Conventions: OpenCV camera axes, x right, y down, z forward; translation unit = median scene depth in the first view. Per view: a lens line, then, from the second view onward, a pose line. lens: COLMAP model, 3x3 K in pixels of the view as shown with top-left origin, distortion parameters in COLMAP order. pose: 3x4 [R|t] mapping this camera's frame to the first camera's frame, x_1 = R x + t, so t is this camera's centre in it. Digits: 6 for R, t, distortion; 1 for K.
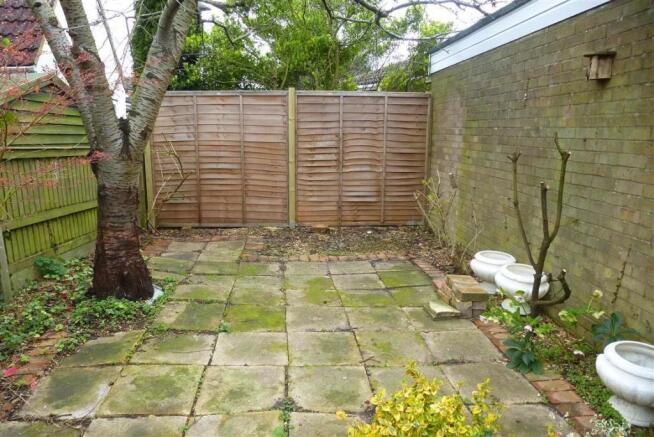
lens RADIAL K [[467.2, 0, 325.4], [0, 467.2, 222.7], [0, 0, 1]] dist [-0.006090, -0.000472]
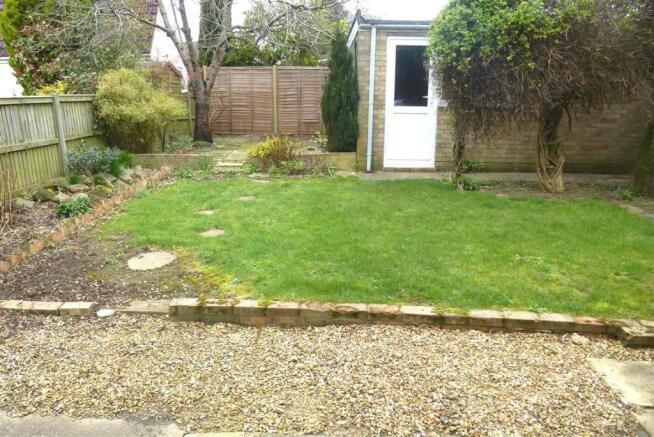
lens RADIAL K [[467.2, 0, 327.7], [0, 467.2, 215.4], [0, 0, 1]] dist [-0.006090, -0.000472]
pose [[0.996973, 0.019536, -0.075256, 0.323498], [-0.014535, 0.997685, 0.066433, 0.229990], [0.076379, -0.065138, 0.994949, -1.063263]]
